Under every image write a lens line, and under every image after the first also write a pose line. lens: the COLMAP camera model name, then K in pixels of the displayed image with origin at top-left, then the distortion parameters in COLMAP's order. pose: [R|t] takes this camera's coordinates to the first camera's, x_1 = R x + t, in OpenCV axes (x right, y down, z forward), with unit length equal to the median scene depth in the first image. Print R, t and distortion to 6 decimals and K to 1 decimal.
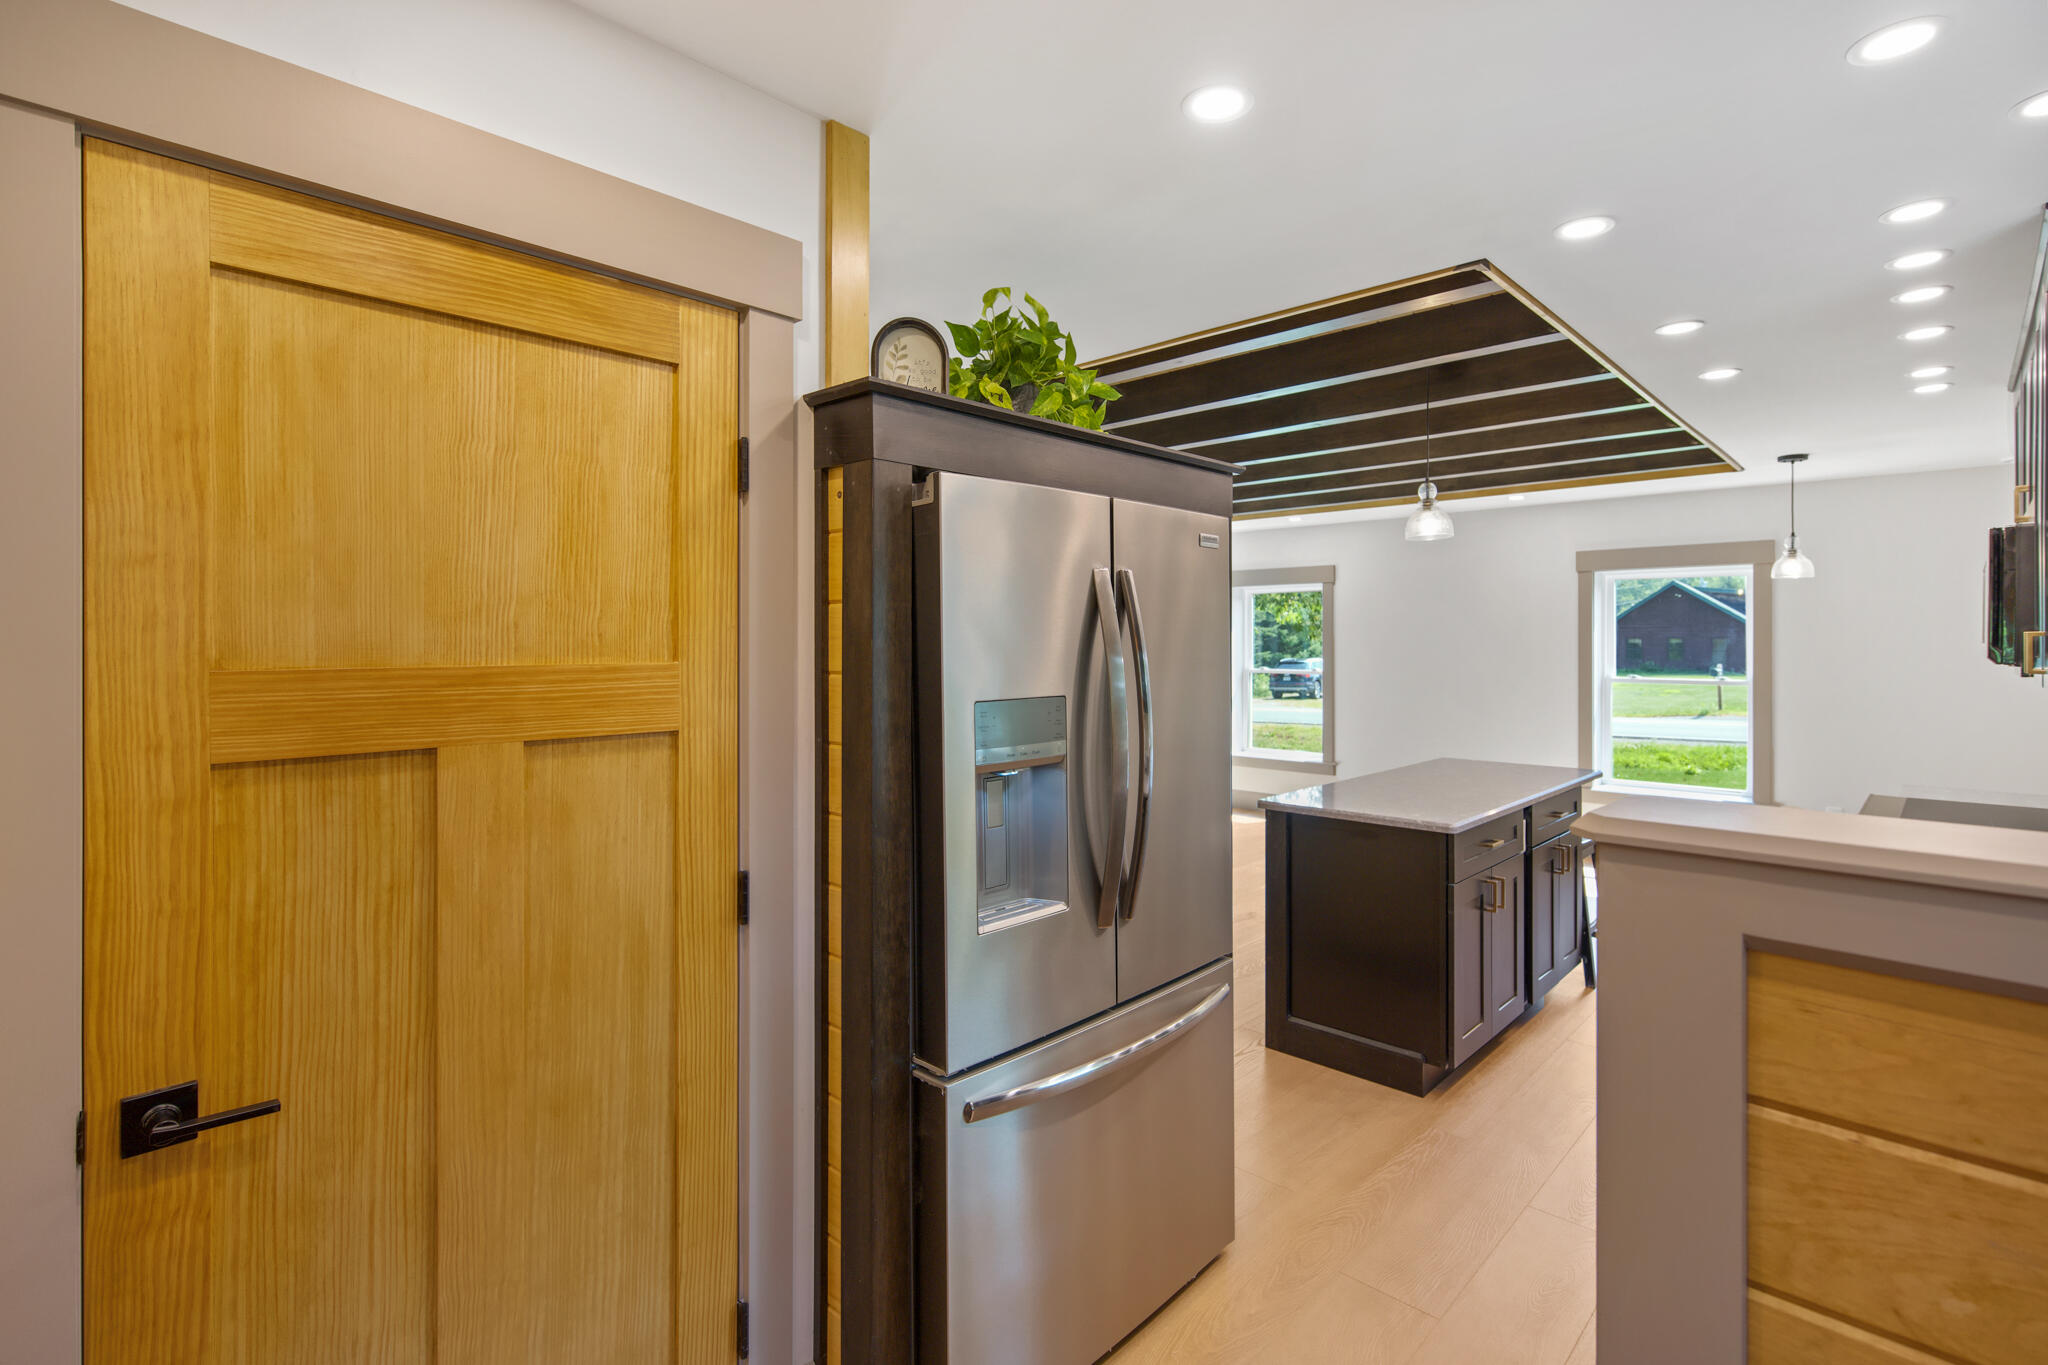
lens RADIAL K [[975.1, 0, 1022.9], [0, 975.1, 639.5], [0, 0, 1]] dist [-0.000001, -0.000149]
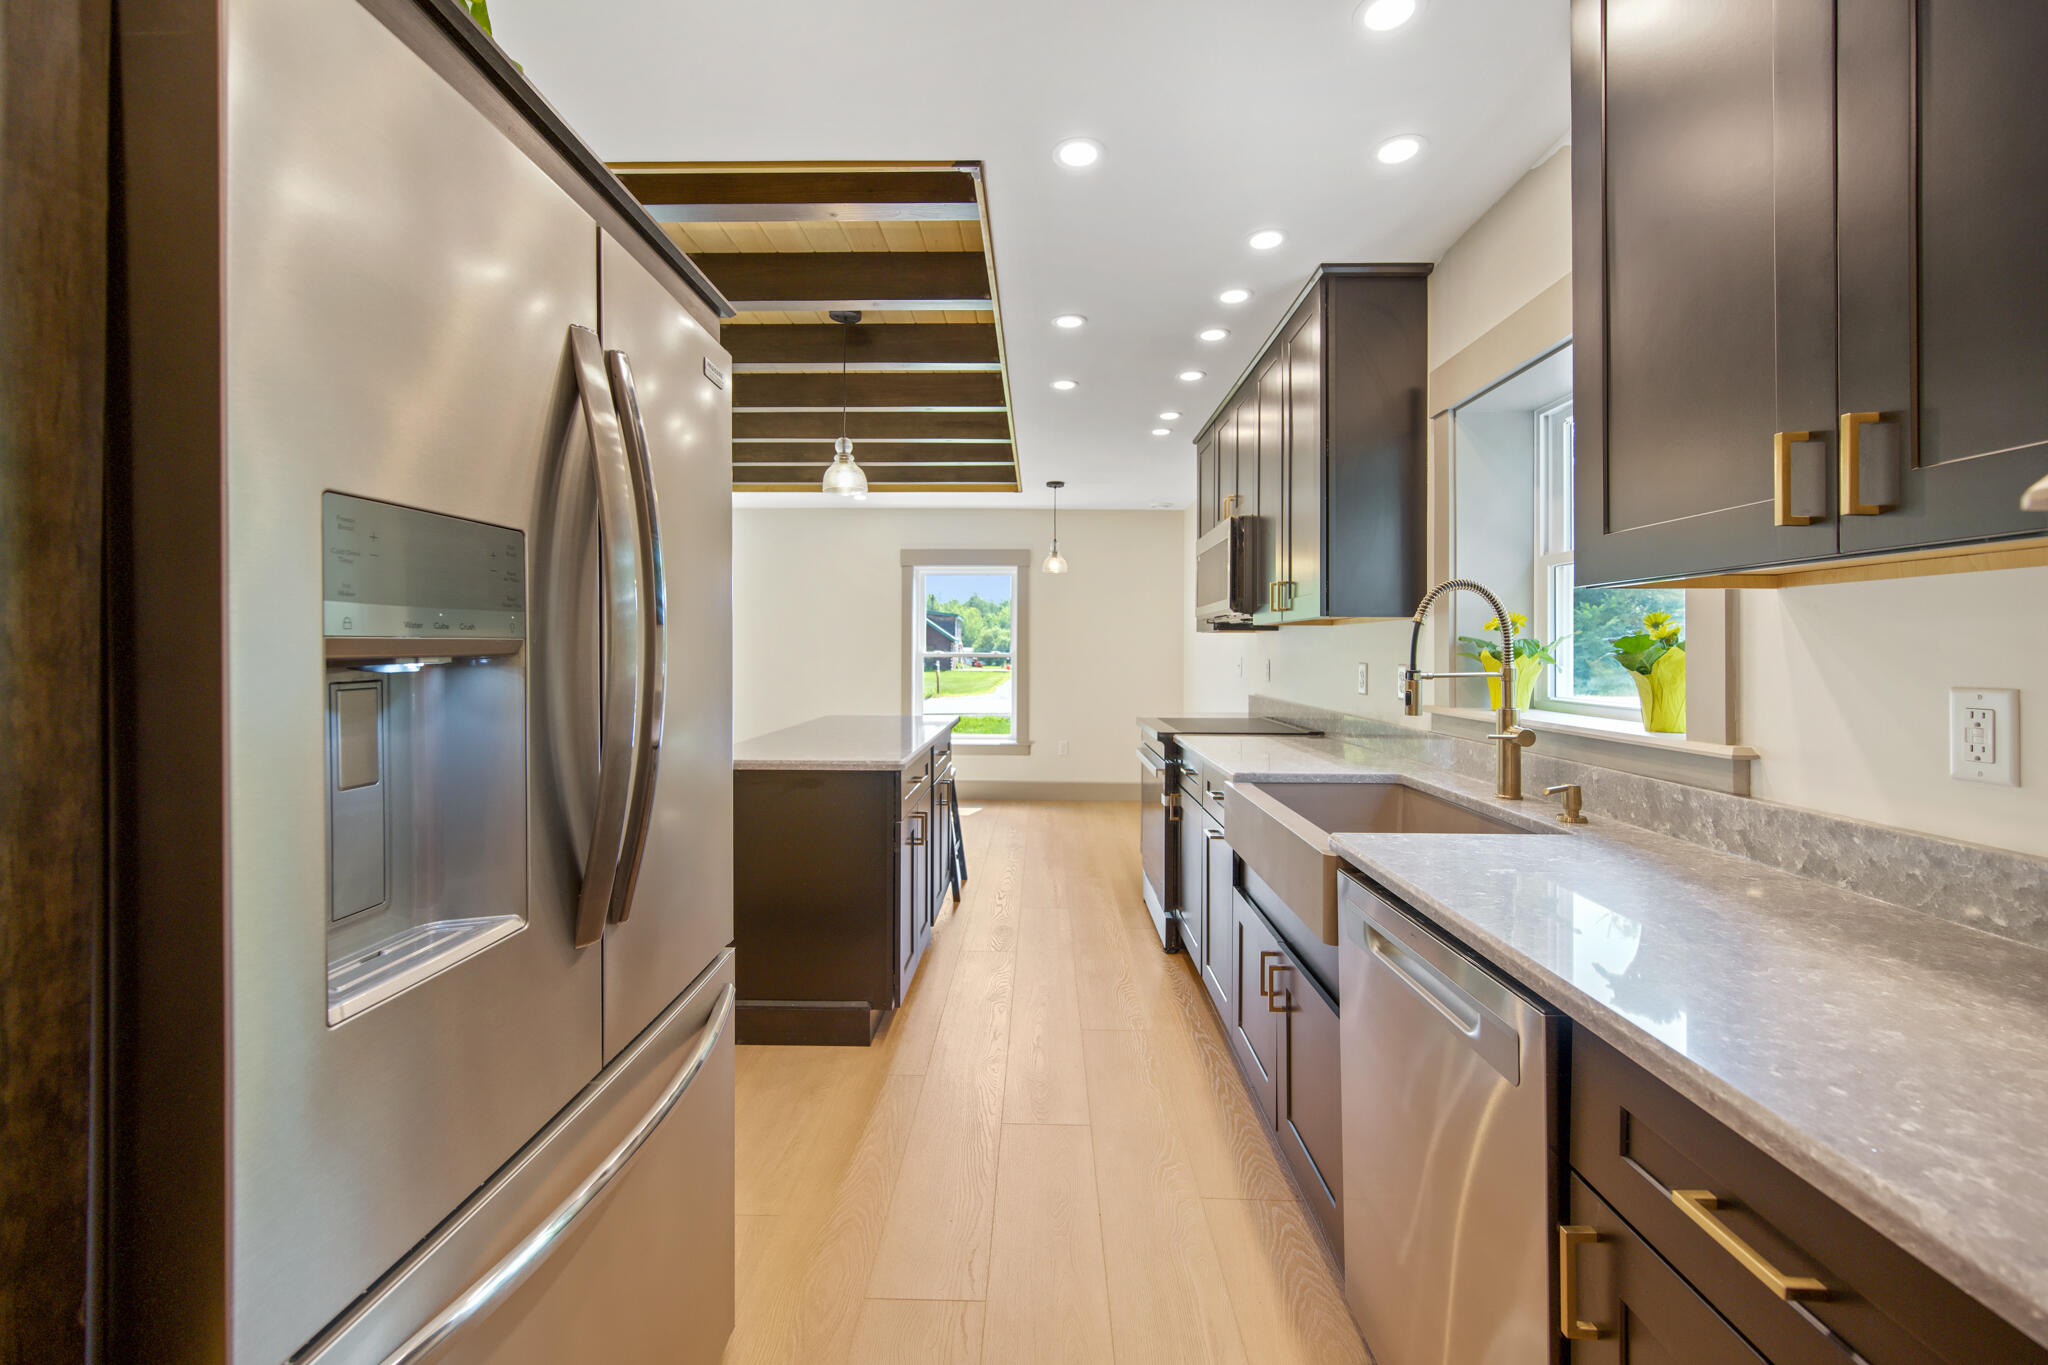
lens RADIAL K [[823.8, 0, 1023.6], [0, 823.8, 643.3], [0, 0, 1]] dist [-0.004837, -0.000019]
pose [[0.735249, 0.010680, 0.677713, -0.036603], [-0.006752, 0.999942, -0.008433, 0.073838], [-0.677763, 0.001624, 0.735278, 0.289080]]
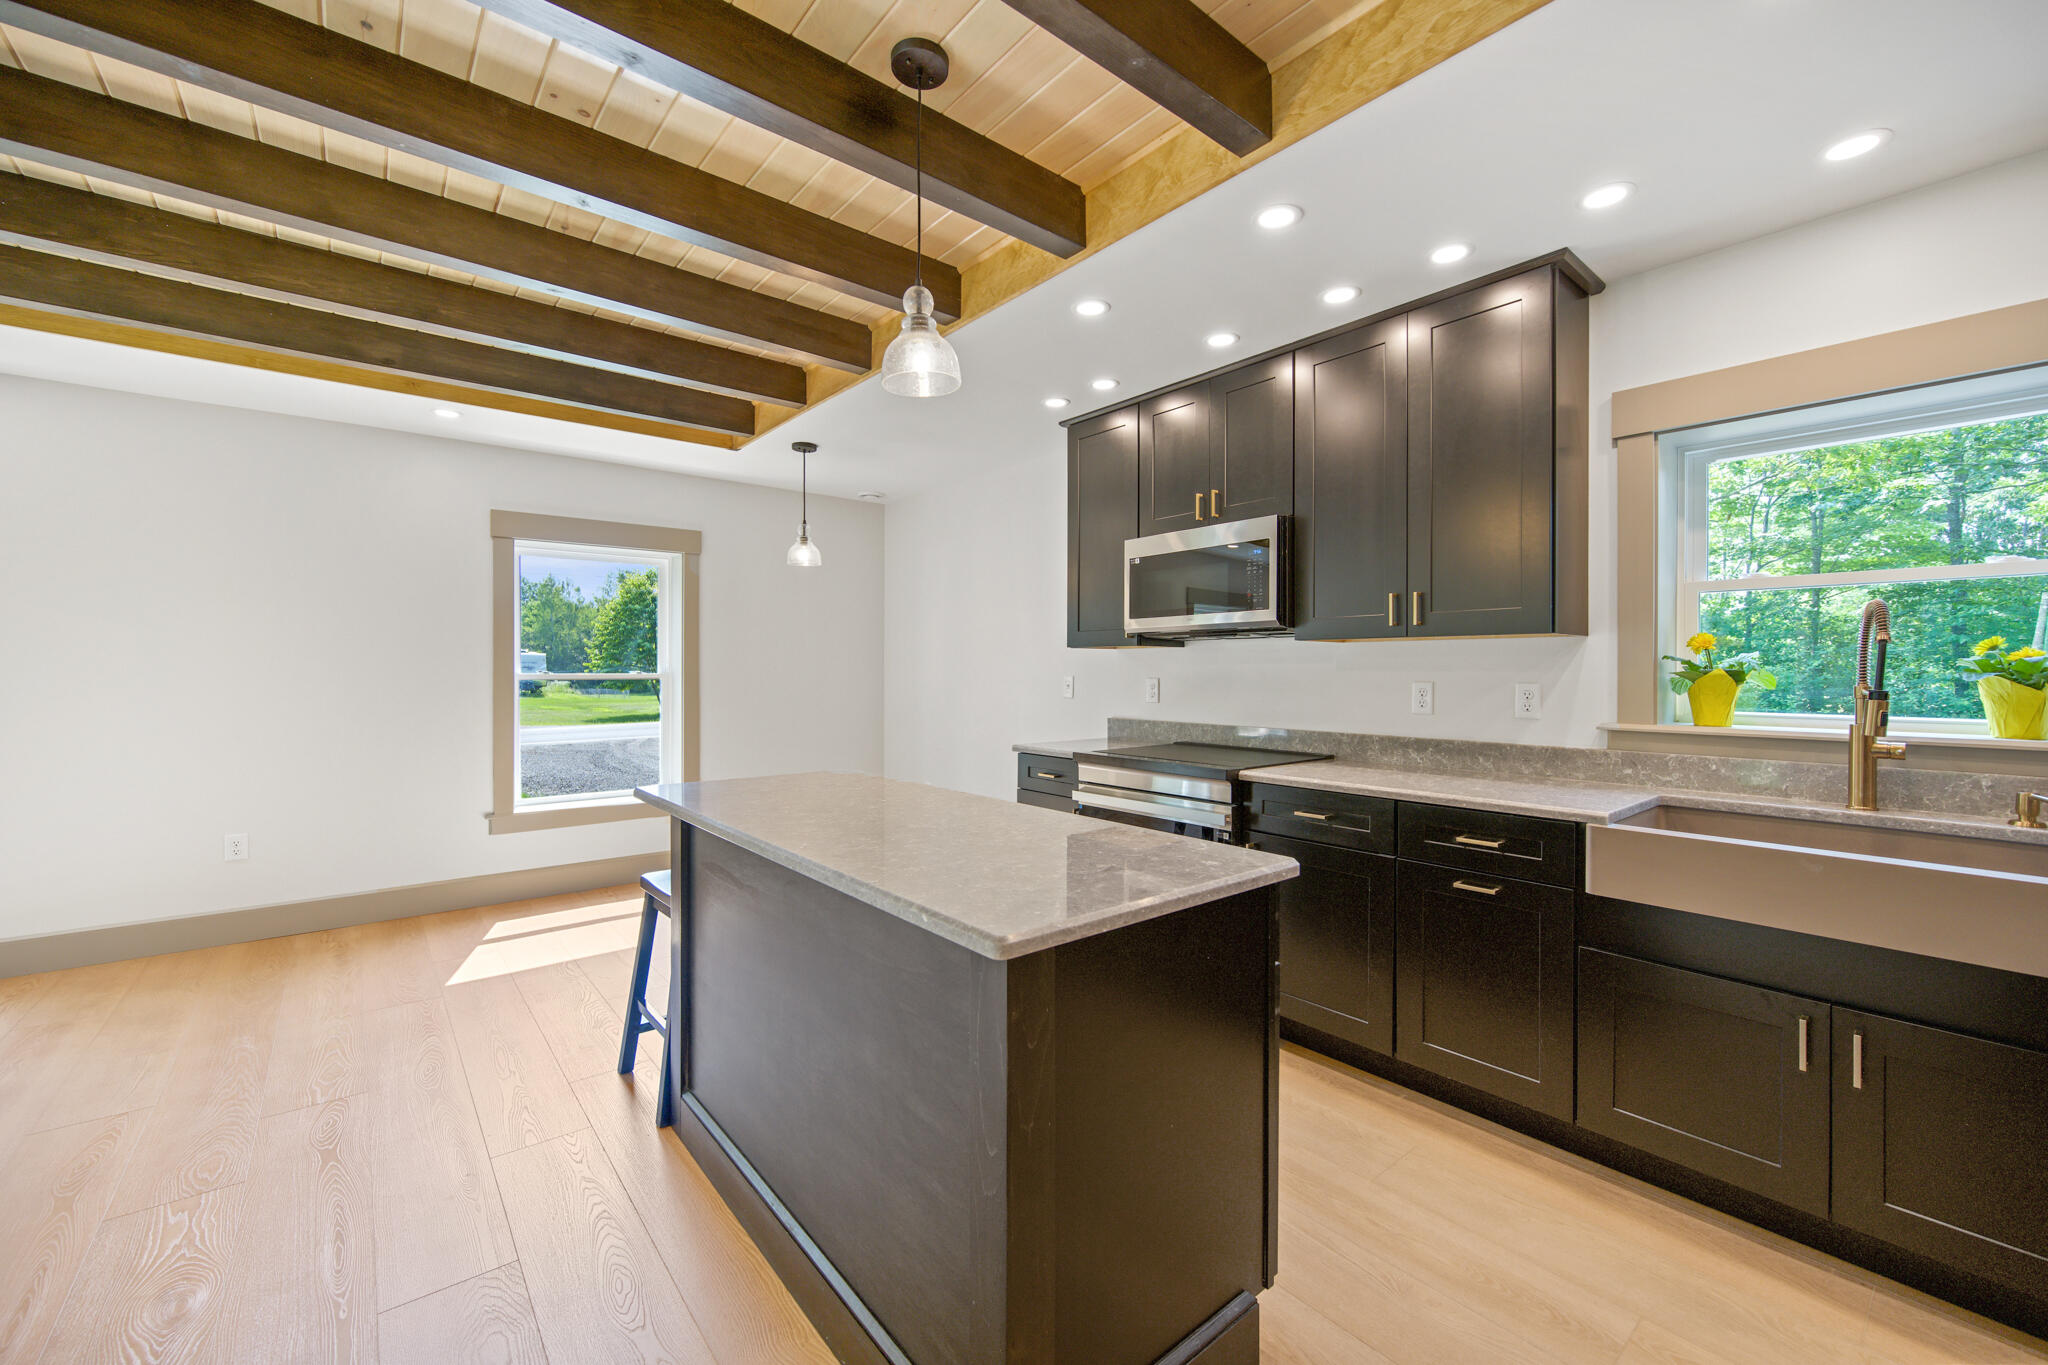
lens RADIAL K [[810.7, 0, 1023.5], [0, 810.7, 671.1], [0, 0, 1]] dist [-0.006532, -0.000061]
pose [[0.106088, -0.006063, 0.994338, -0.051373], [-0.001698, 0.999979, 0.006279, 0.068557], [-0.994355, -0.002355, 0.106075, 1.082999]]
